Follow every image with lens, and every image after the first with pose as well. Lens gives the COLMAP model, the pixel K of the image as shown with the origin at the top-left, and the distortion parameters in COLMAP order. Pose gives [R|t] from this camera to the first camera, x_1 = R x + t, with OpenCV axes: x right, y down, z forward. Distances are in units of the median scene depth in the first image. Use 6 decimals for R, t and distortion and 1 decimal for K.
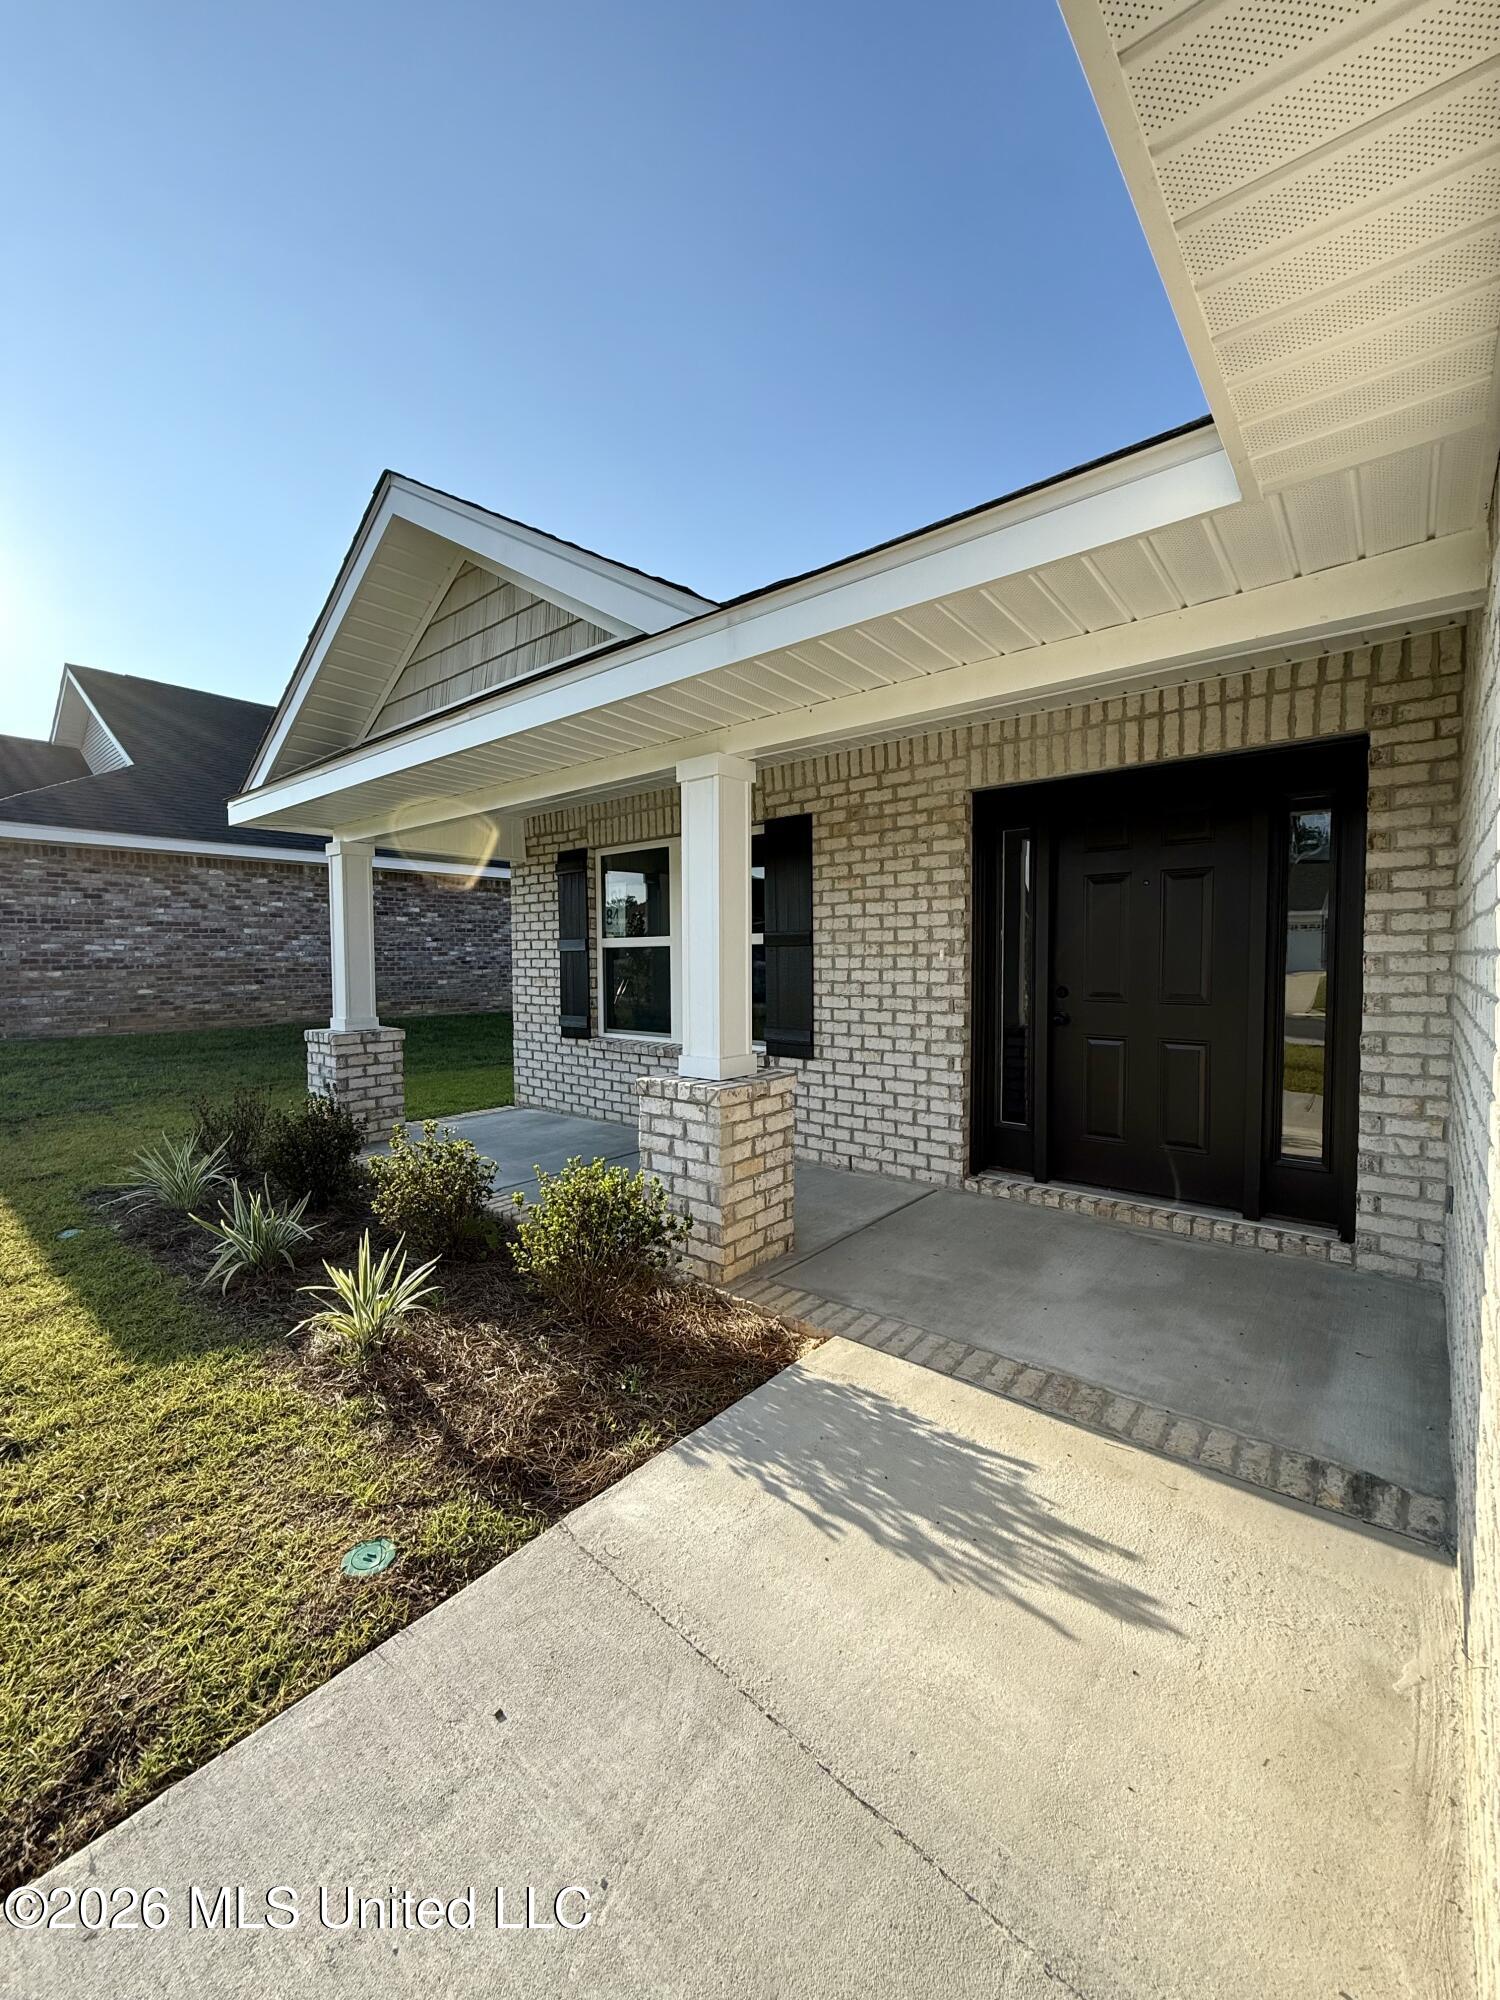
lens RADIAL K [[795.0, 0, 748.1], [0, 795.0, 994.6], [0, 0, 1]] dist [0.000318, -0.000163]
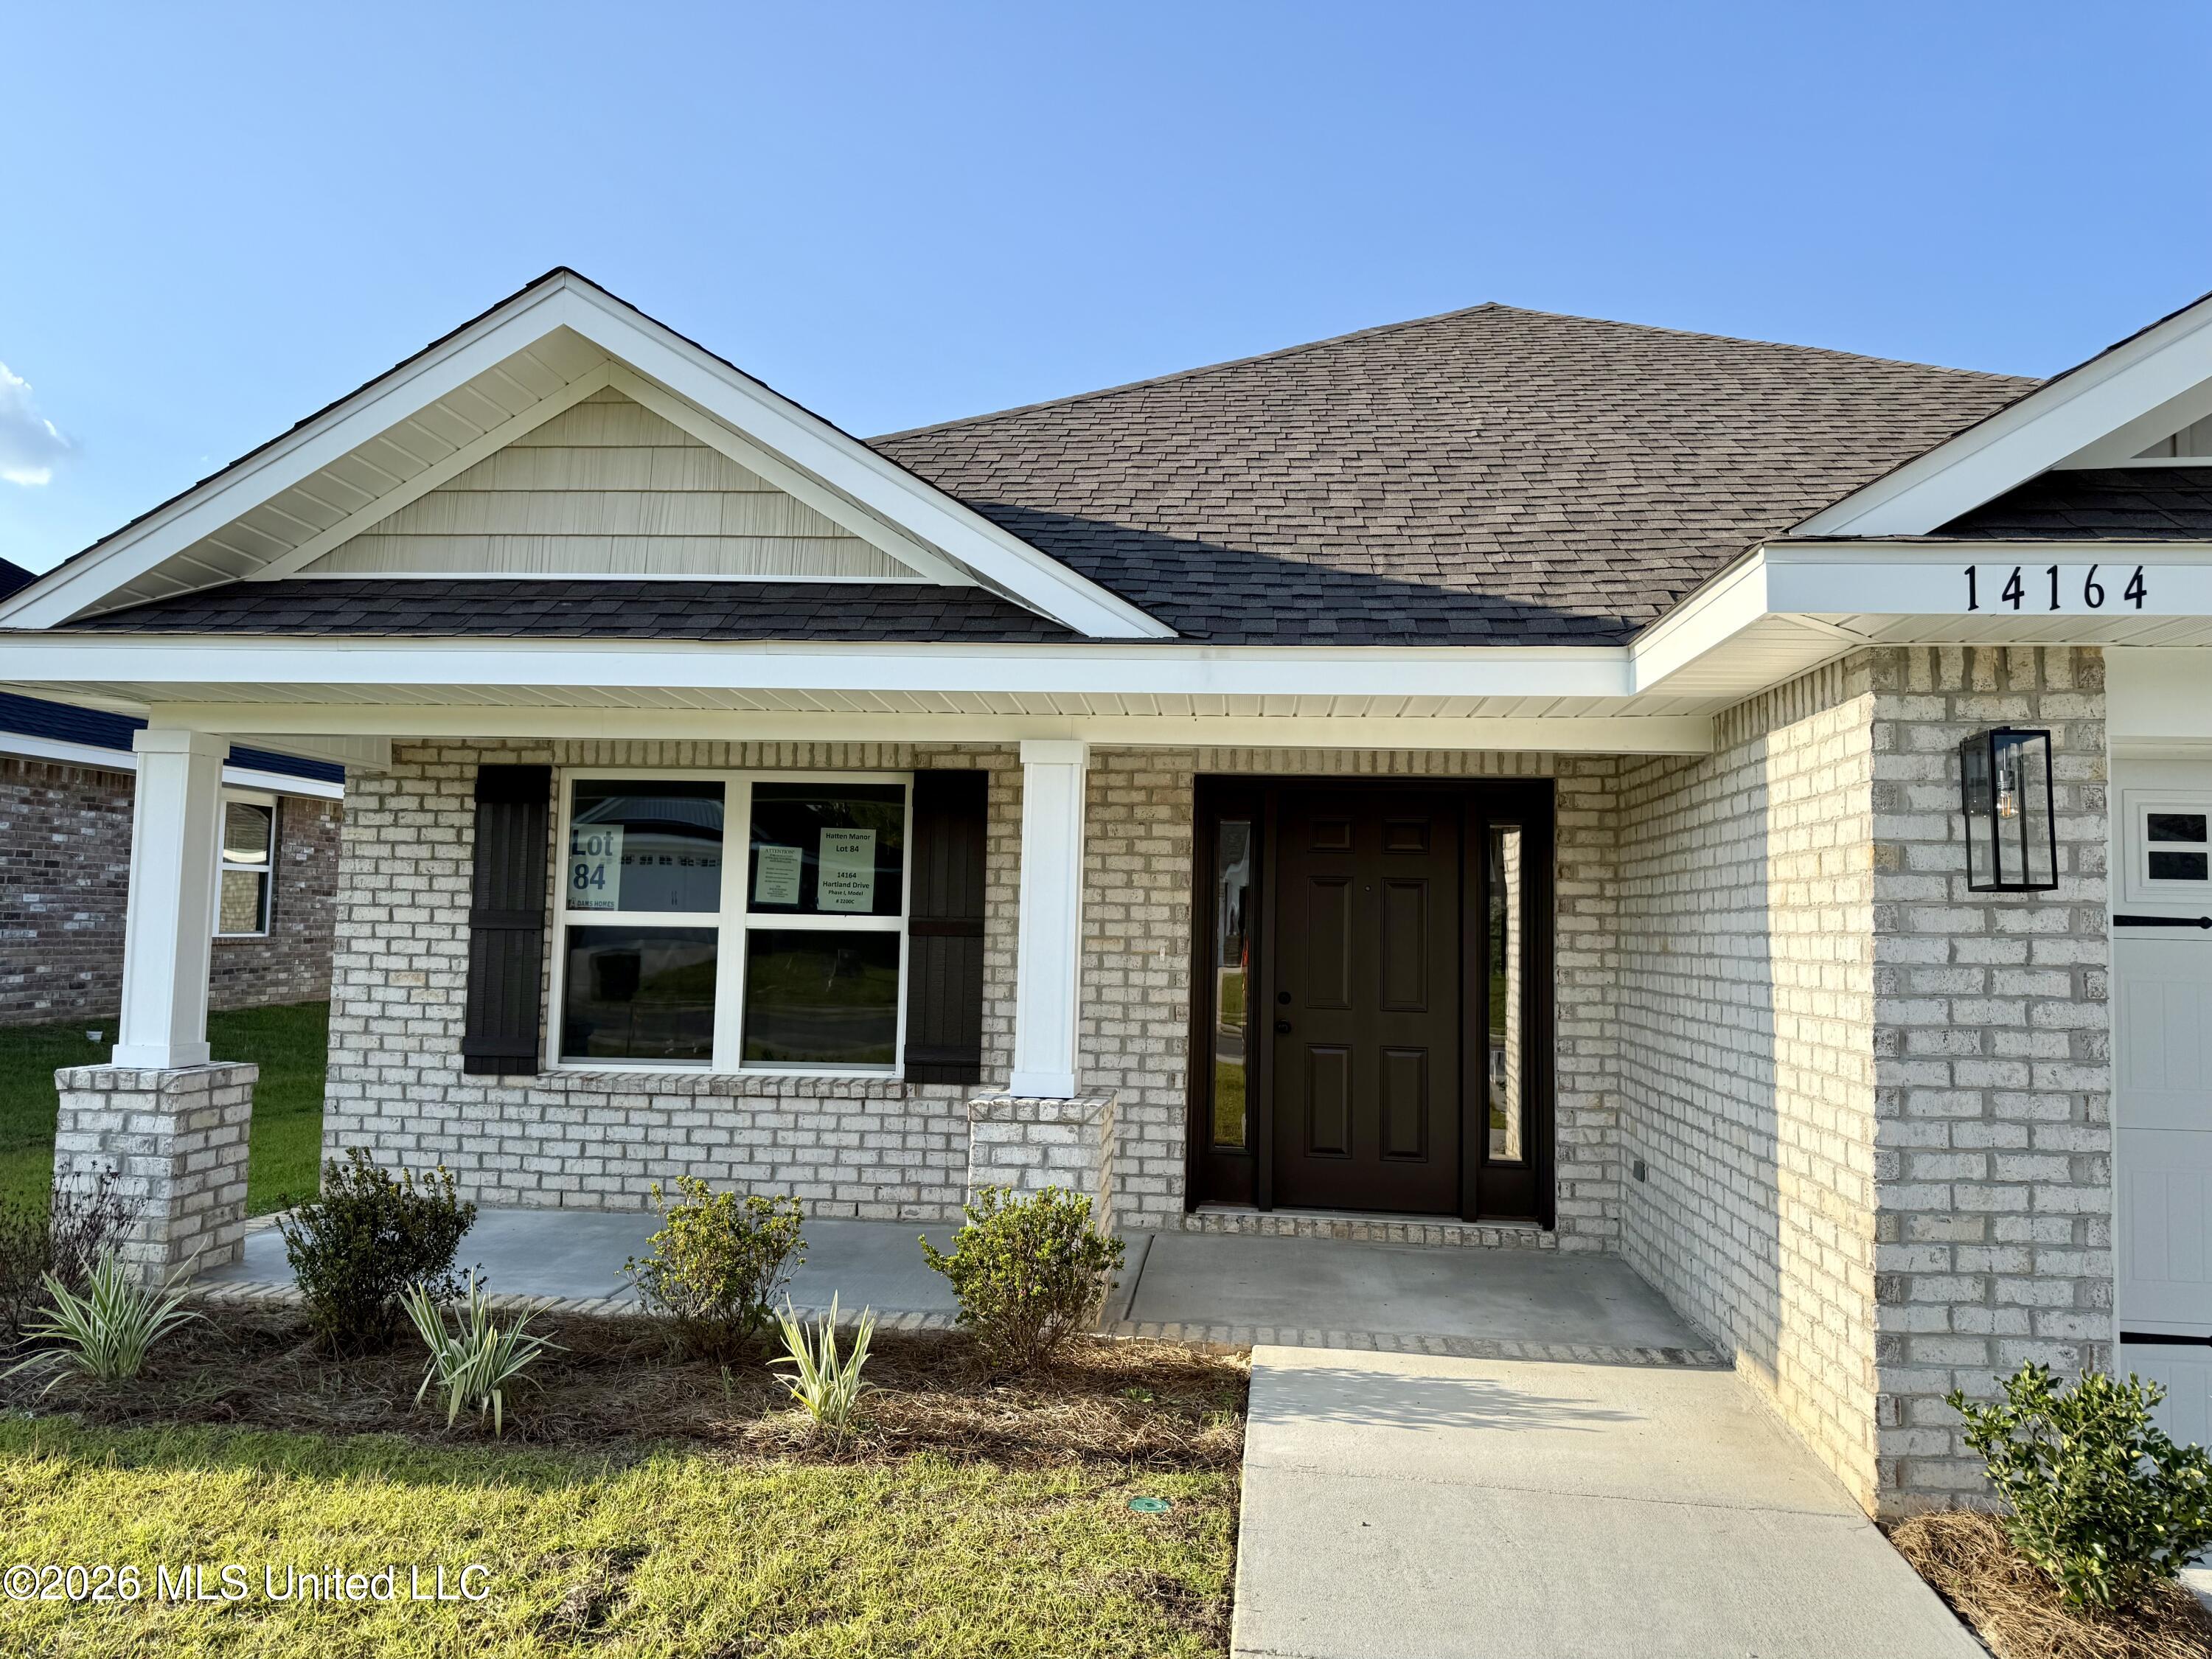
lens RADIAL K [[1652.6, 0, 1059.1], [0, 1652.6, 807.1], [0, 0, 1]] dist [0.182987, -0.420518]
pose [[0.822945, 0.064357, 0.564464, -0.891736], [-0.002136, 0.993906, -0.110206, -0.009712], [-0.568117, 0.089488, 0.818068, -0.442347]]
